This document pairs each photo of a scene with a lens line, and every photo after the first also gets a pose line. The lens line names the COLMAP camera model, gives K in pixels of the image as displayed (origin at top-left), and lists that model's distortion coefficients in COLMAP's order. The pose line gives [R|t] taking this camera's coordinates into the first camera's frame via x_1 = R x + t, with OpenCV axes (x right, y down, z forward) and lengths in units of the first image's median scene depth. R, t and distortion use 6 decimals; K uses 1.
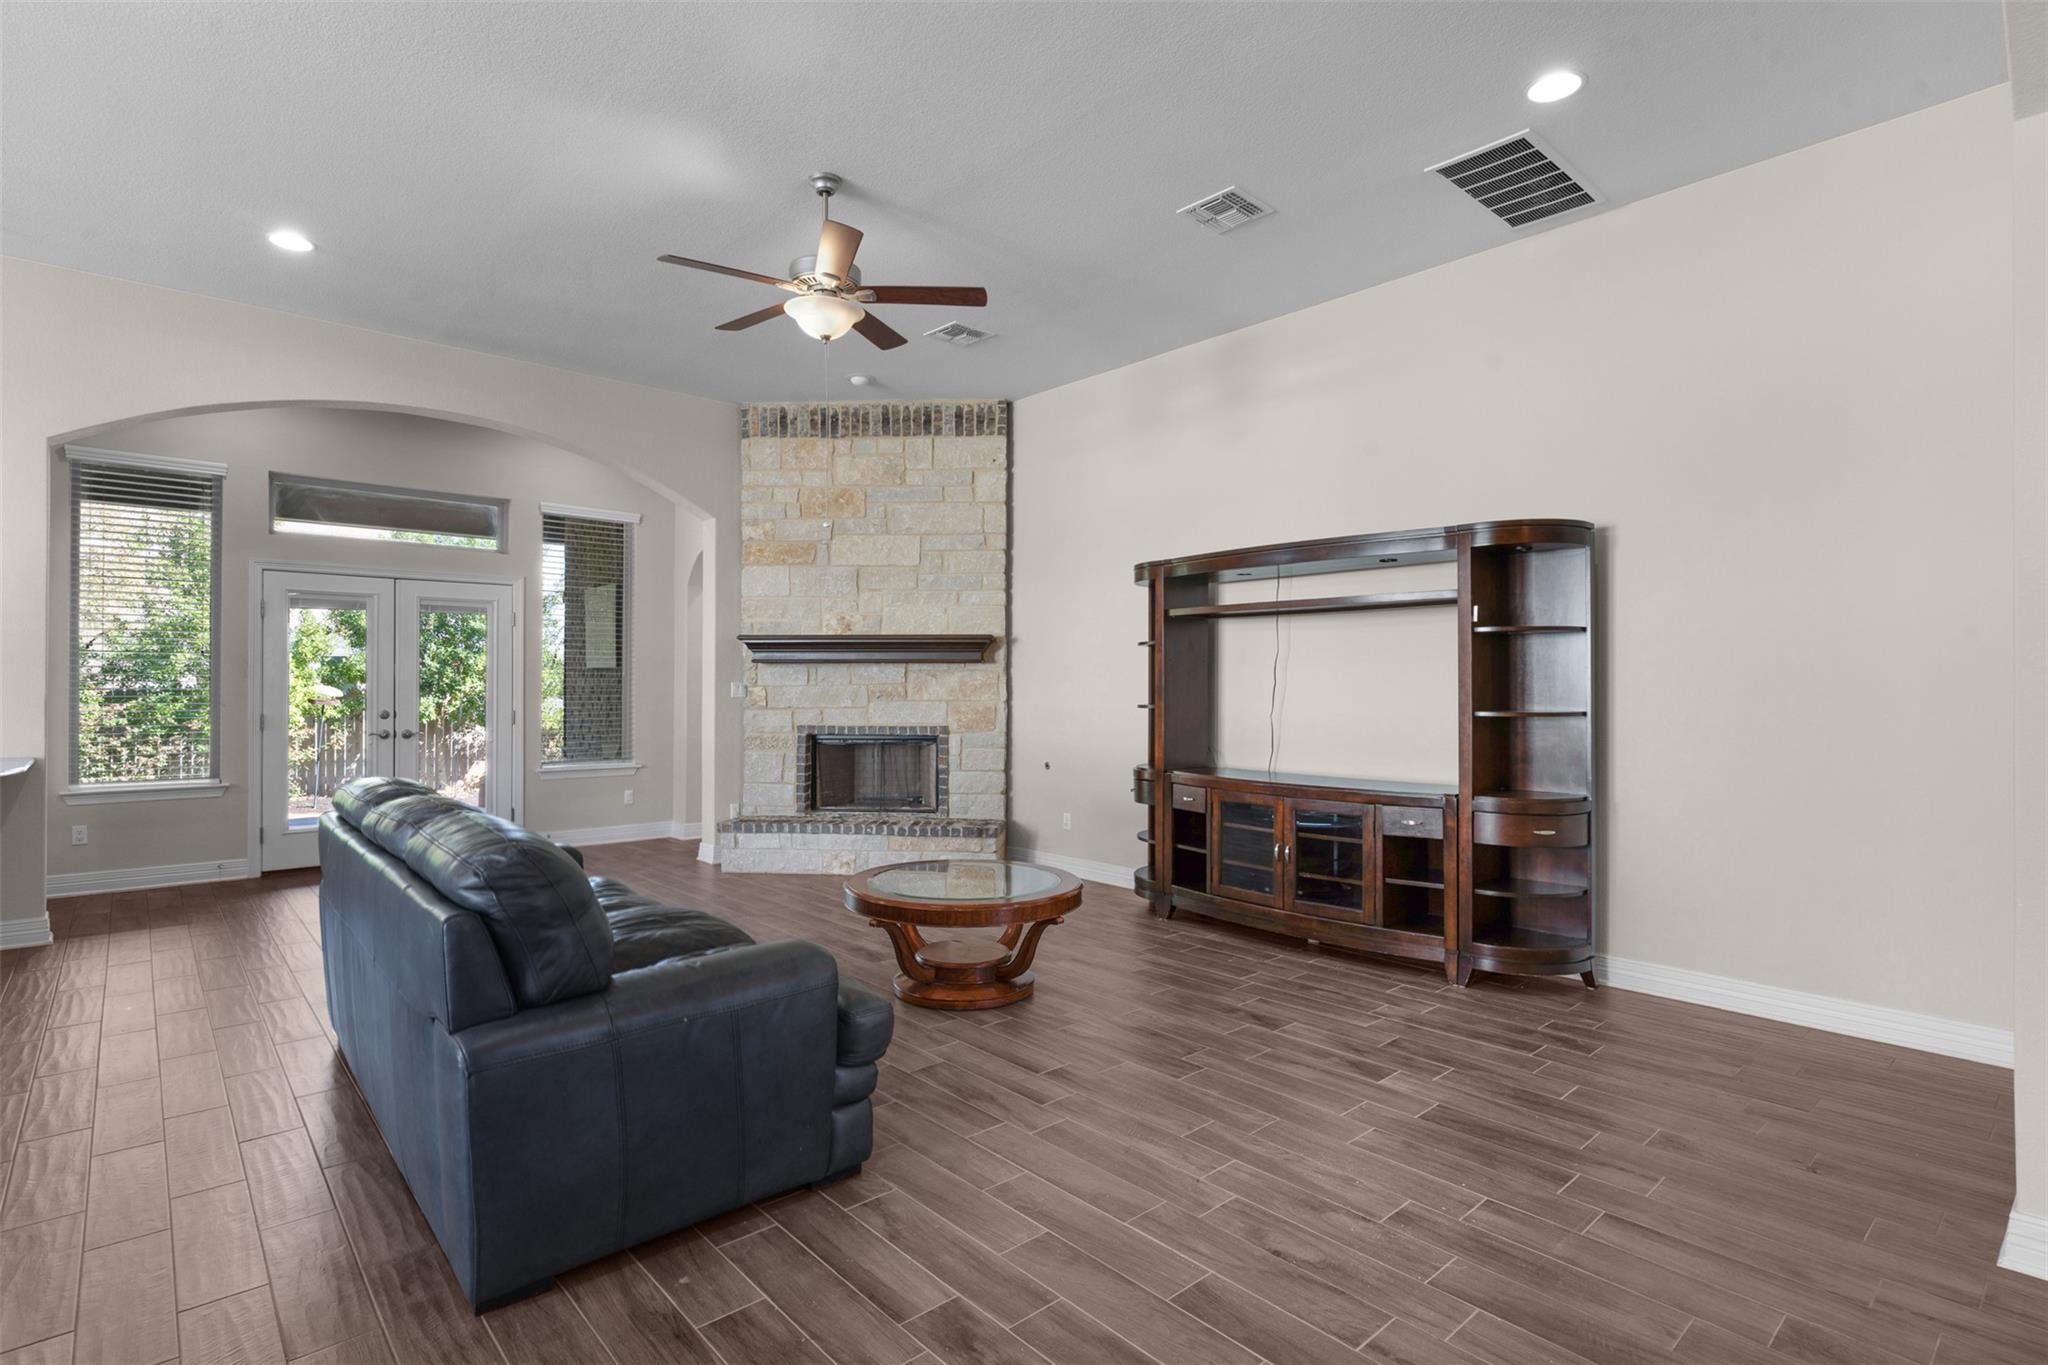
lens RADIAL K [[1006.1, 0, 1030.1], [0, 1006.1, 684.0], [0, 0, 1]] dist [0.003025, -0.000654]
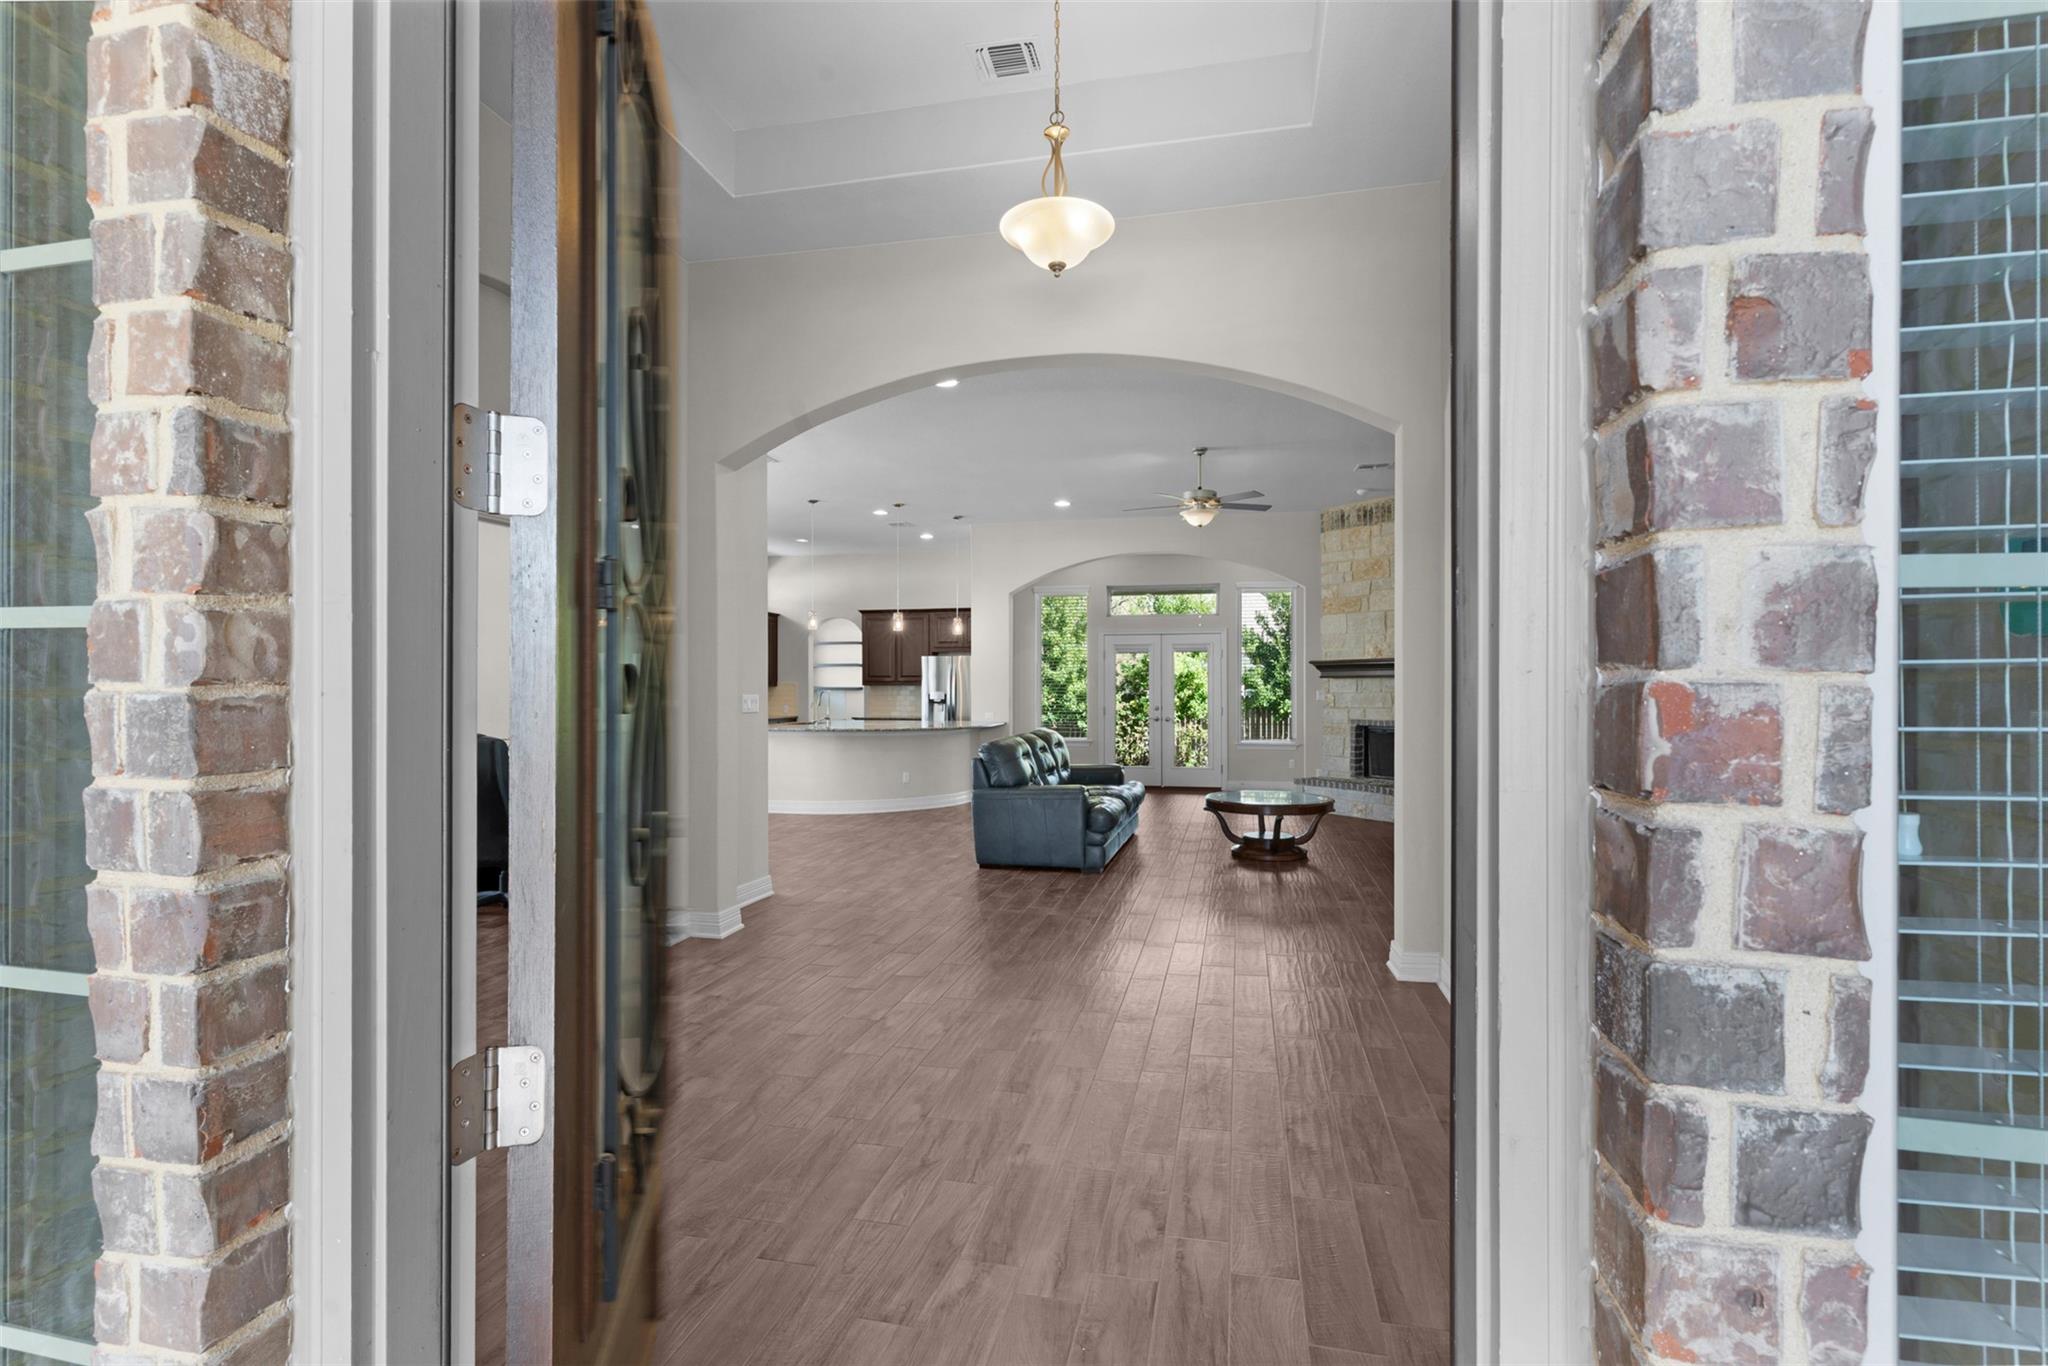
lens RADIAL K [[1006.1, 0, 991.1], [0, 1006.1, 691.2], [0, 0, 1]] dist [0.003025, -0.000654]
pose [[0.563267, -0.001297, -0.826274, 0.713724], [0.005669, 0.999981, 0.002295, -0.007373], [0.826256, -0.005977, 0.563263, -0.294686]]
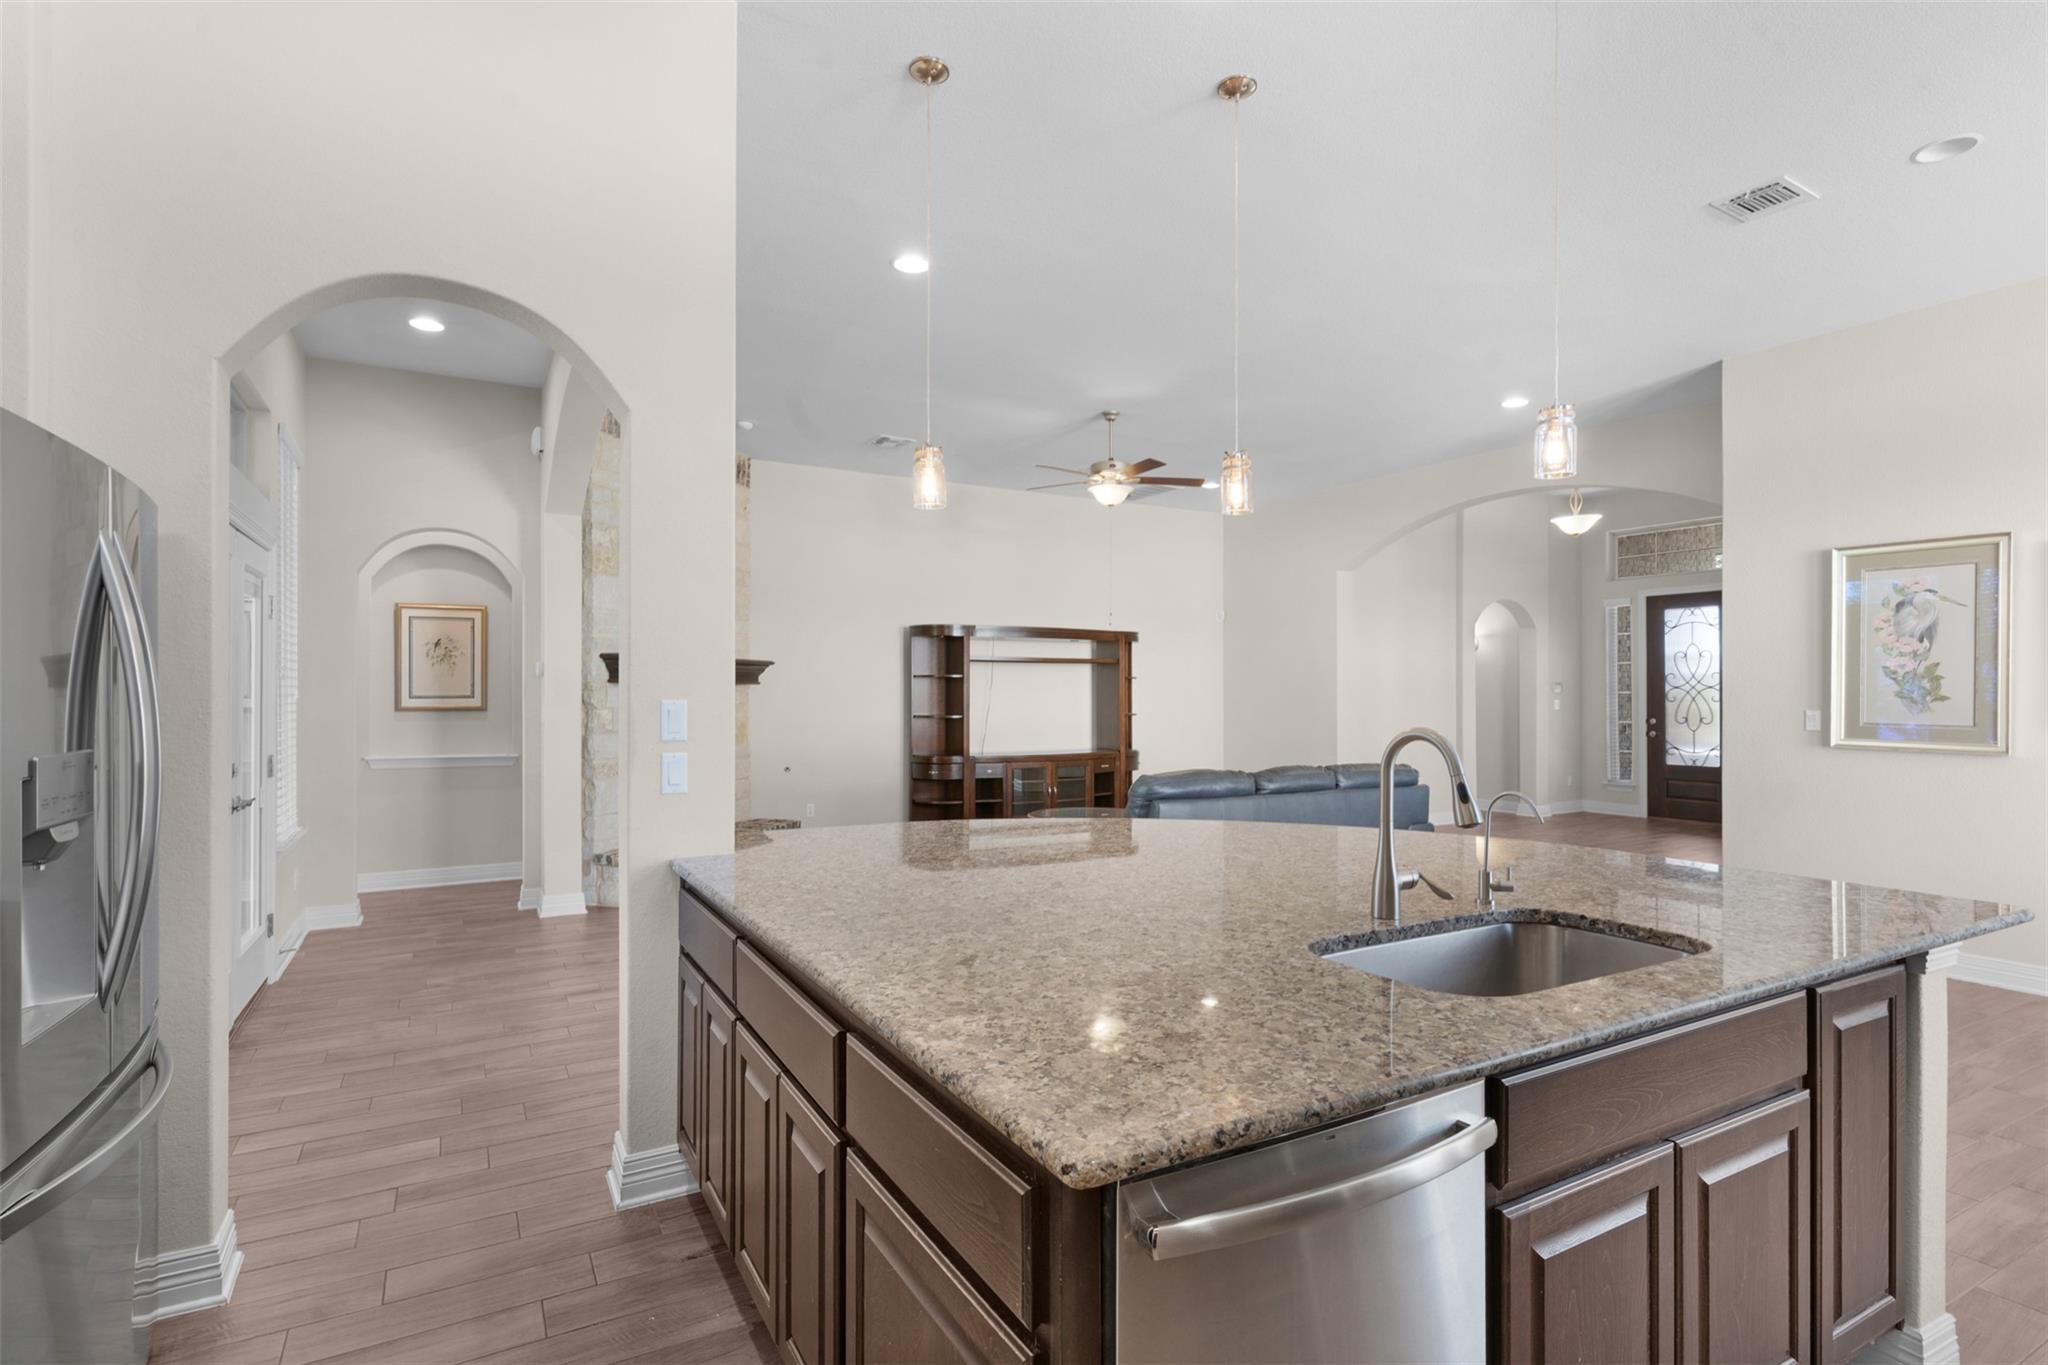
lens RADIAL K [[1006.1, 0, 1020.4], [0, 1006.1, 689.1], [0, 0, 1]] dist [0.003025, -0.000654]
pose [[0.206974, 0.001262, 0.978346, -1.090322], [-0.002919, 0.999996, -0.000672, -0.015781], [-0.978342, -0.002717, 0.206977, 0.450508]]
